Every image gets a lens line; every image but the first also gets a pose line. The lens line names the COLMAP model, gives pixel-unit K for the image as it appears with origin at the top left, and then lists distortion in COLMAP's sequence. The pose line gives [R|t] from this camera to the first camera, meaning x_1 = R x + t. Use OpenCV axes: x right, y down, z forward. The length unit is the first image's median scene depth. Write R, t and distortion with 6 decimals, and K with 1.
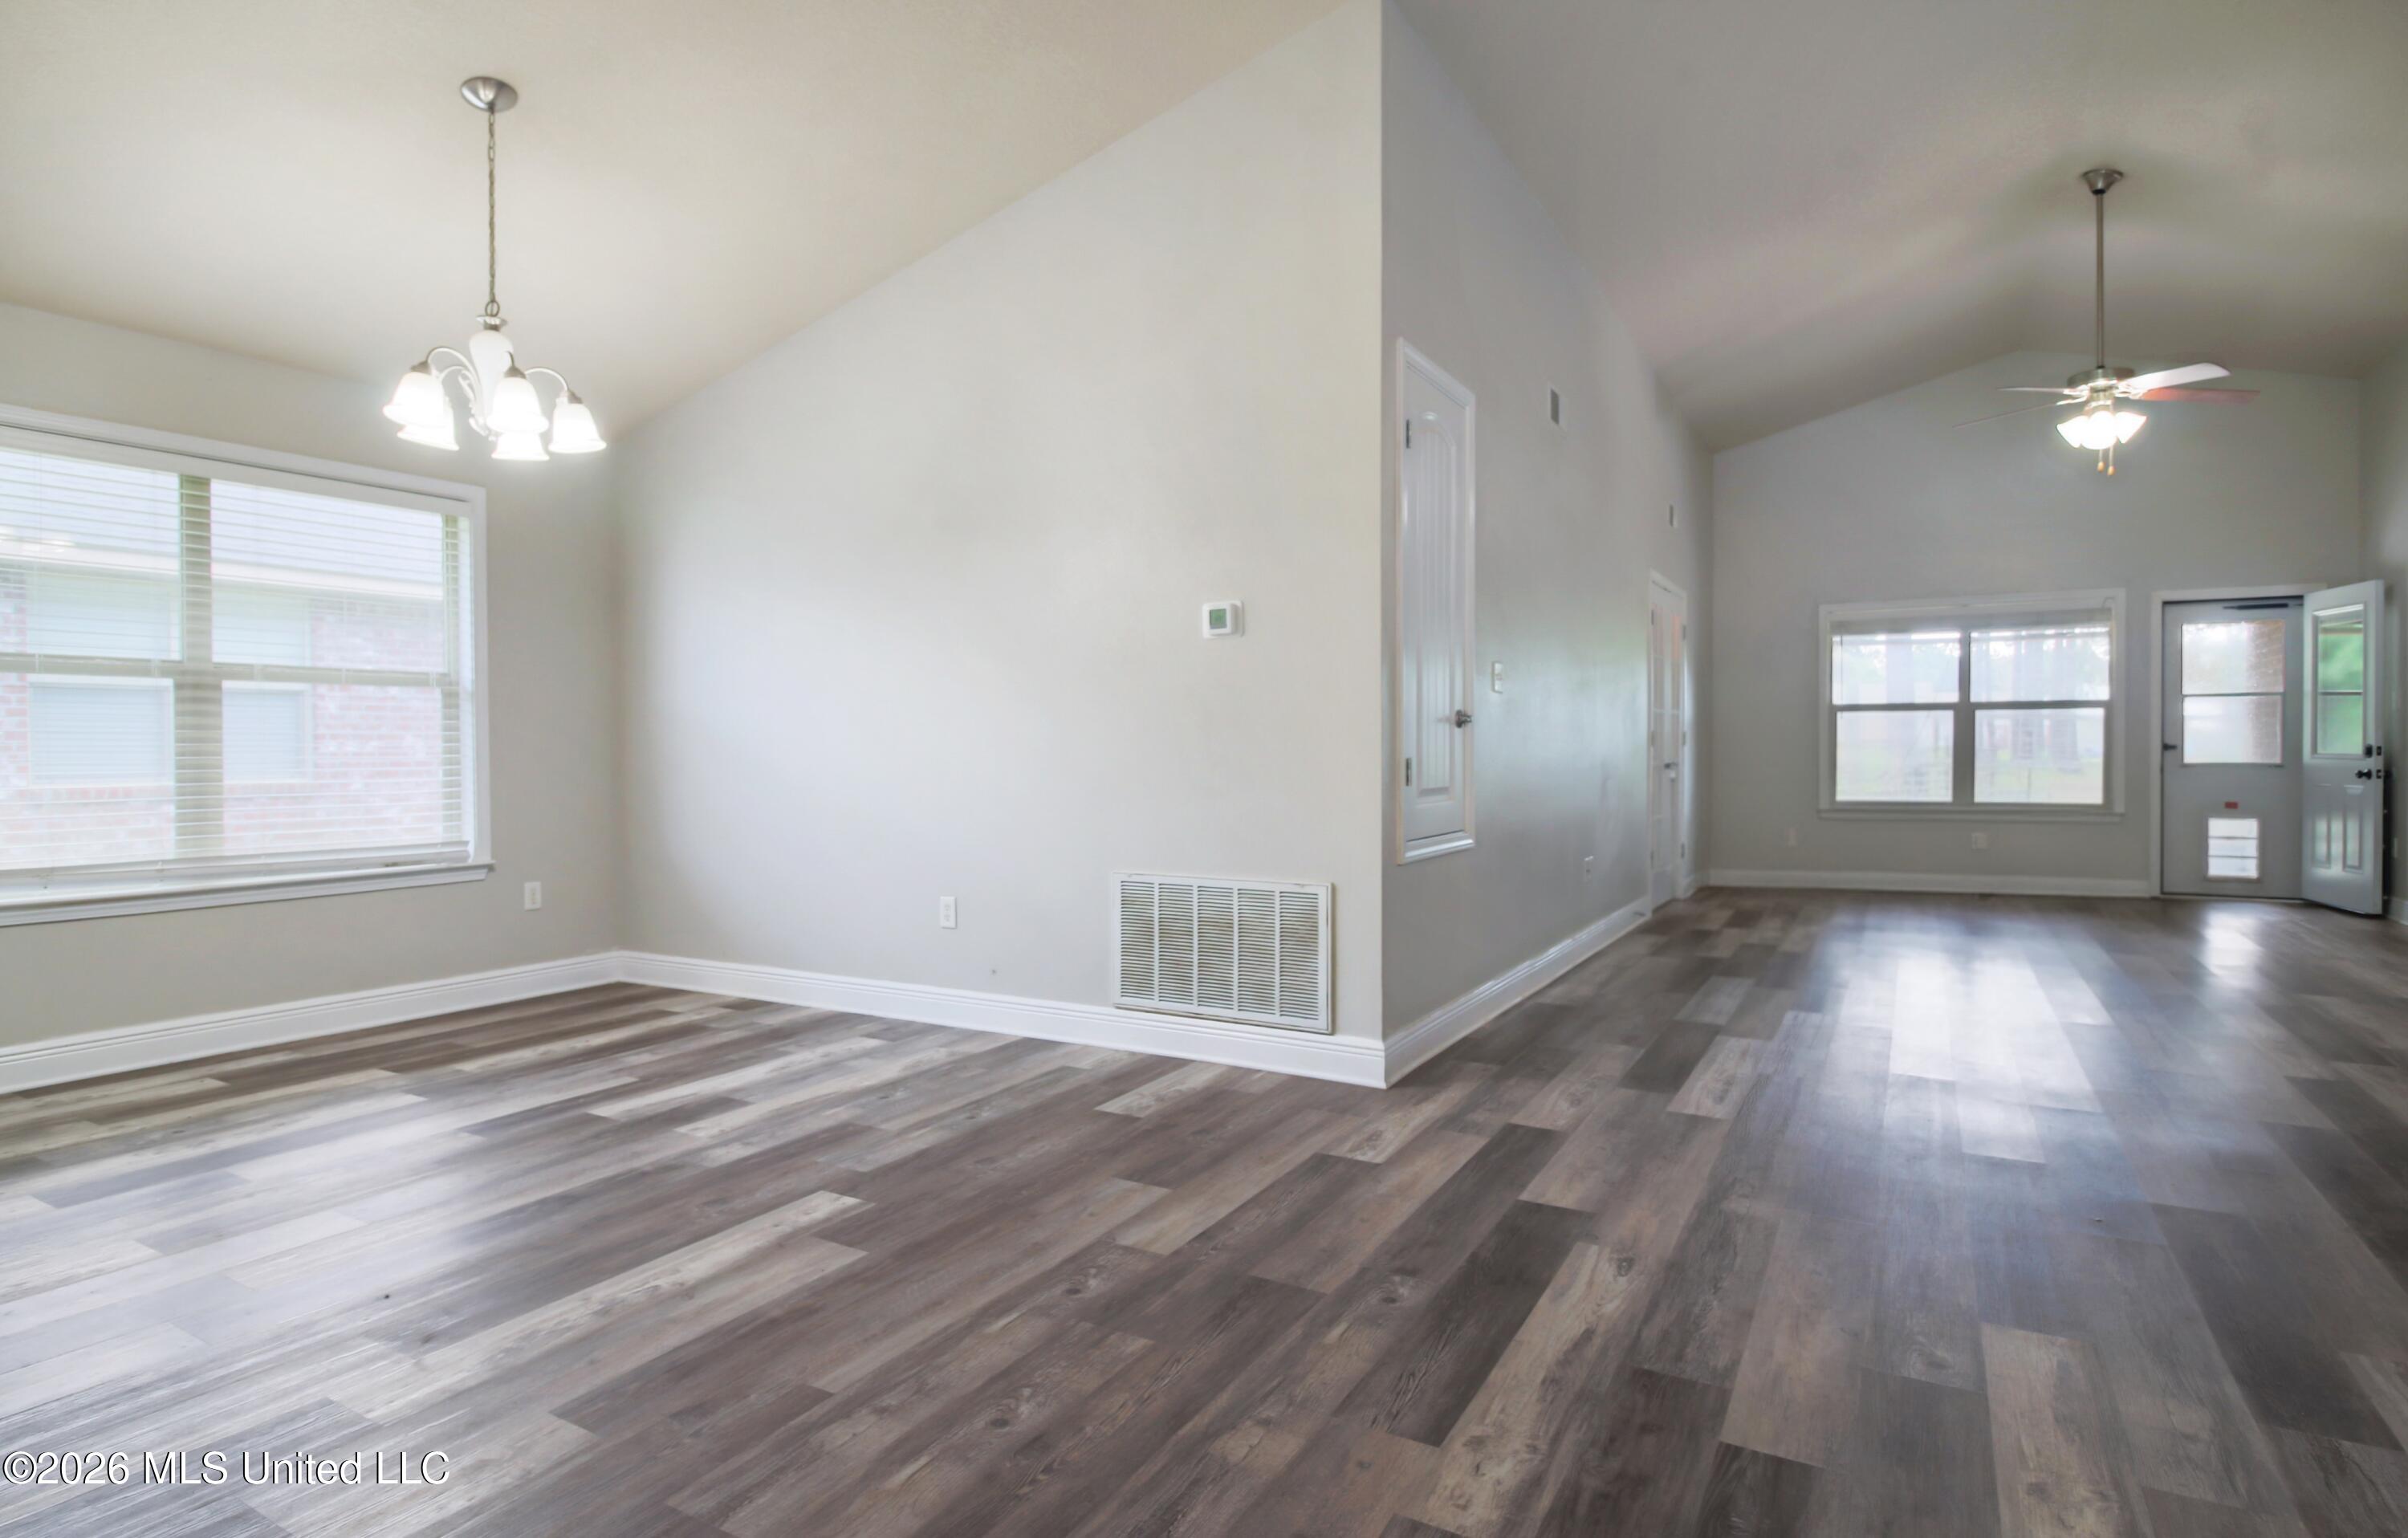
lens RADIAL K [[1218.5, 0, 1196.2], [0, 1218.5, 763.6], [0, 0, 1]] dist [-0.015679, -0.004253]
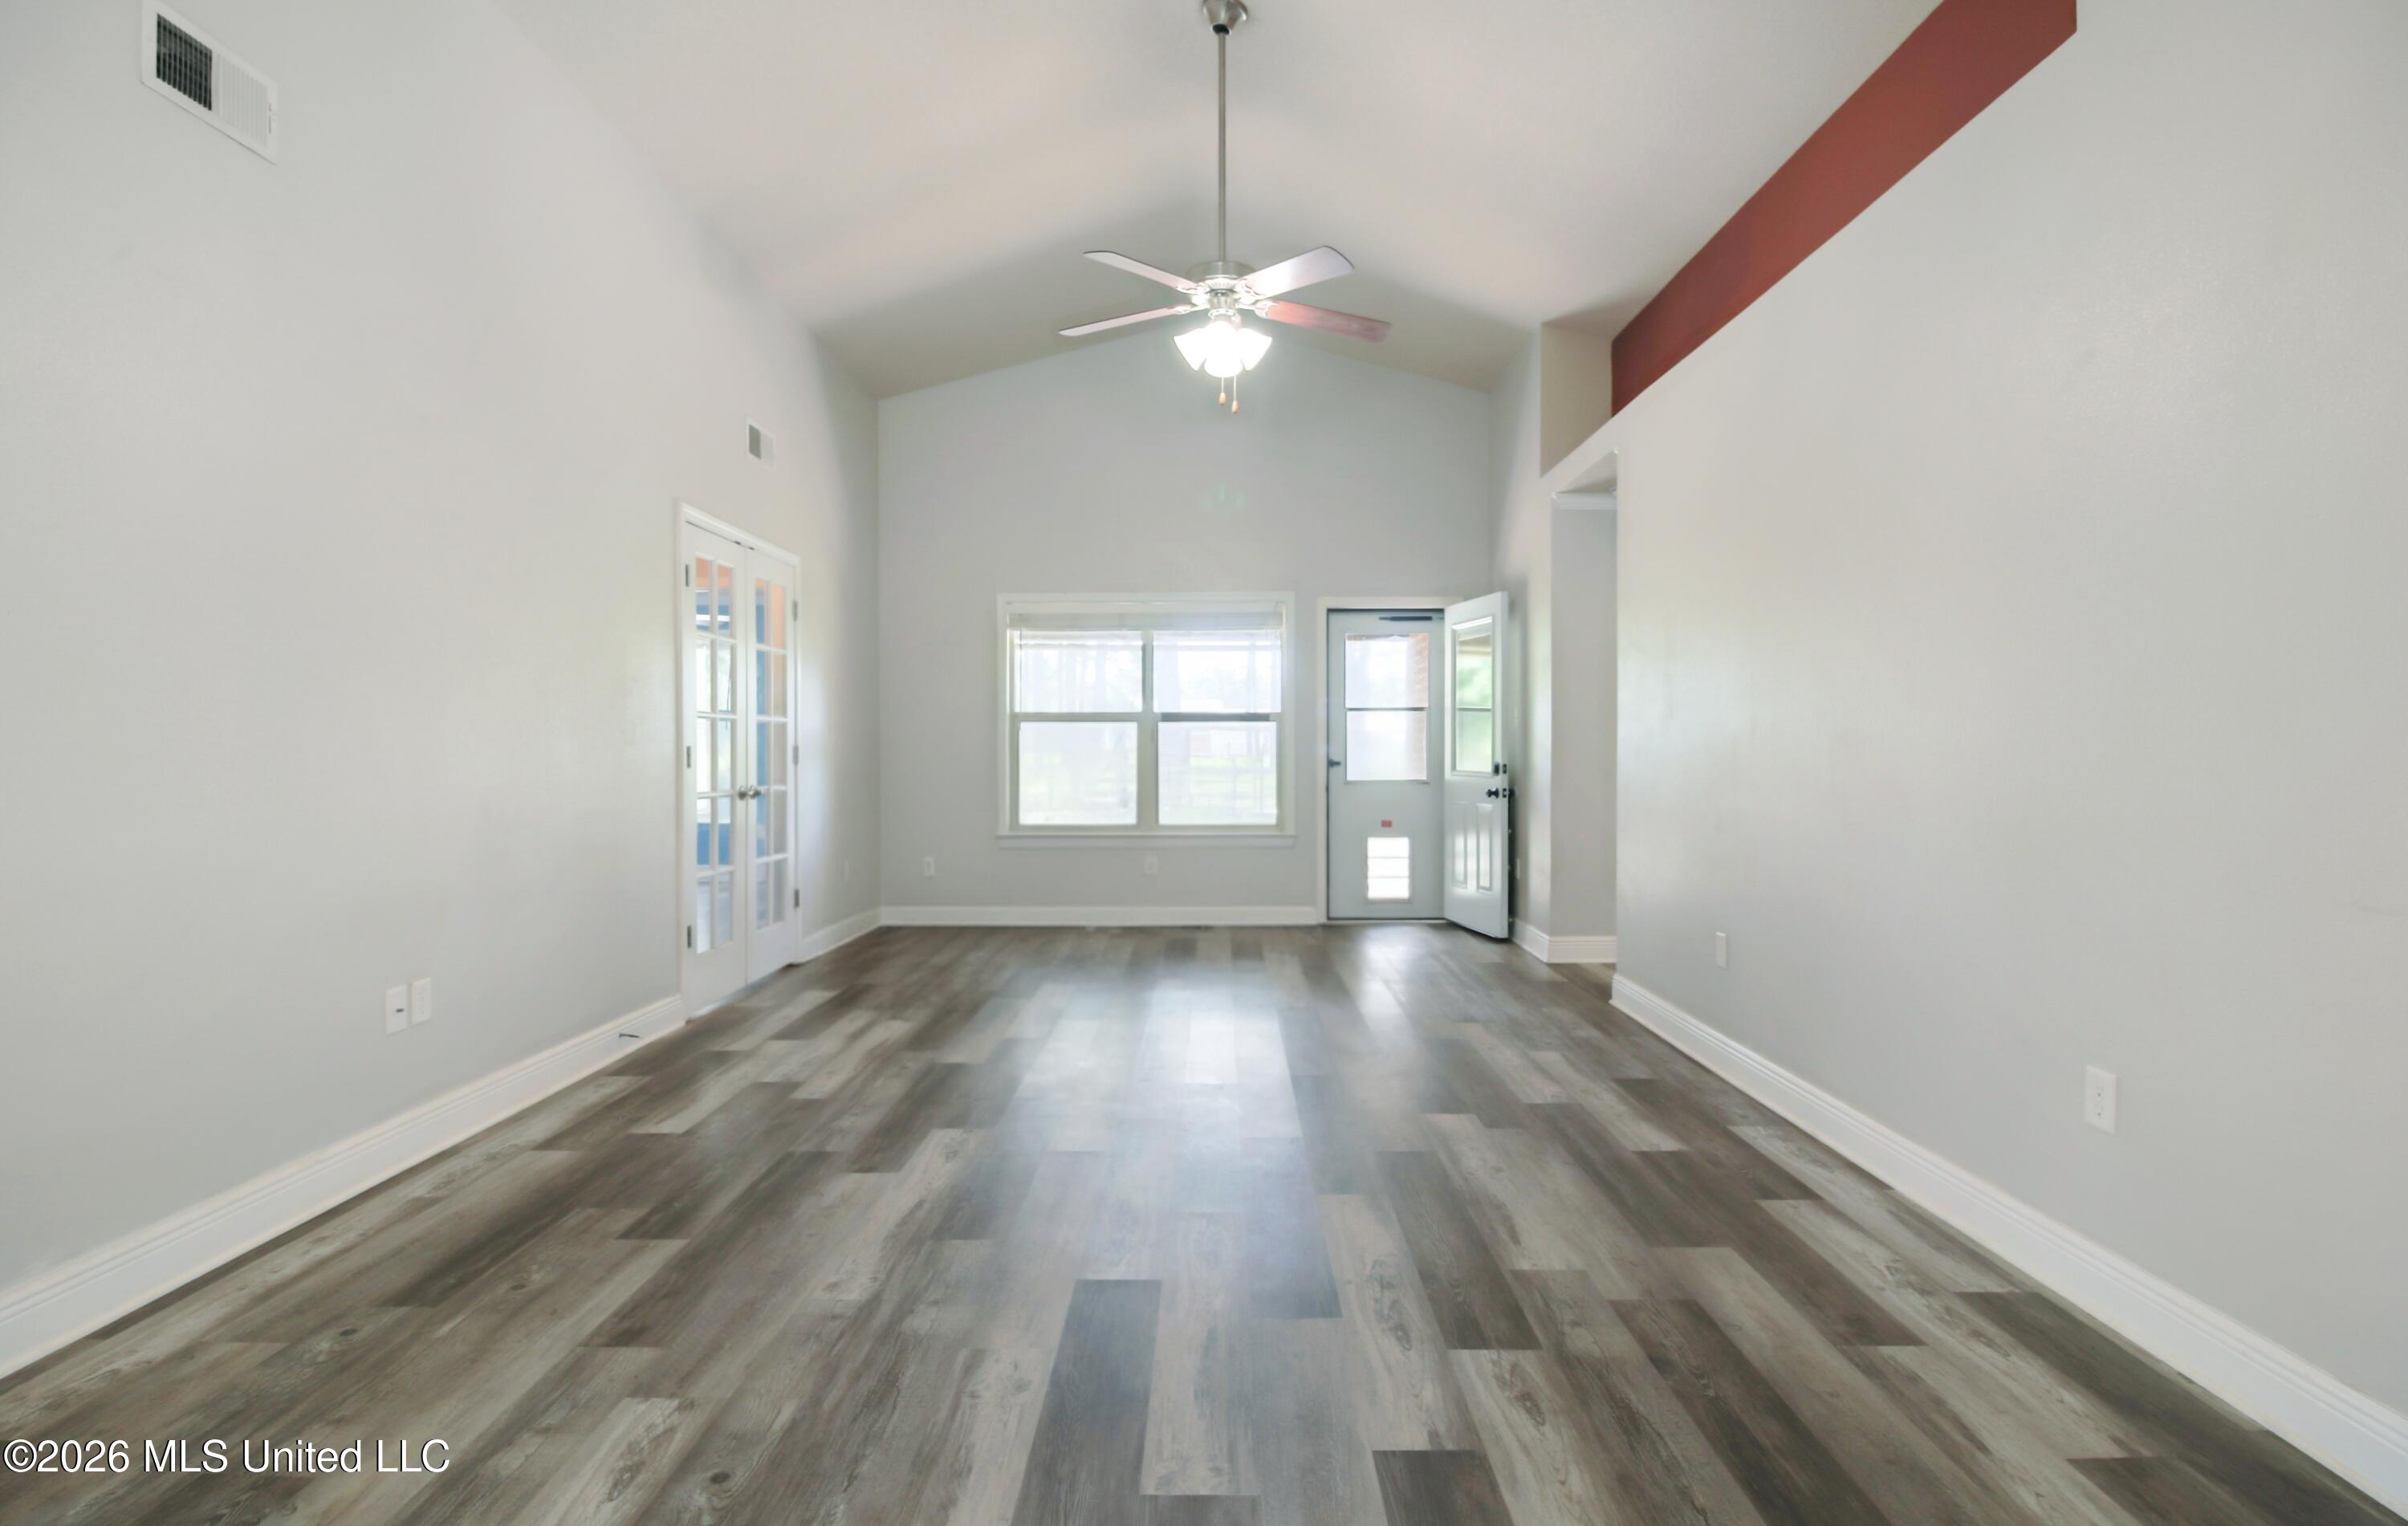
lens RADIAL K [[1145.6, 0, 1208.6], [0, 1145.6, 757.6], [0, 0, 1]] dist [-0.002121, -0.000154]
pose [[0.862262, -0.000697, 0.506462, 0.278138], [0.004626, 0.999968, -0.006500, -0.013330], [-0.506441, 0.007948, 0.862238, 0.285012]]
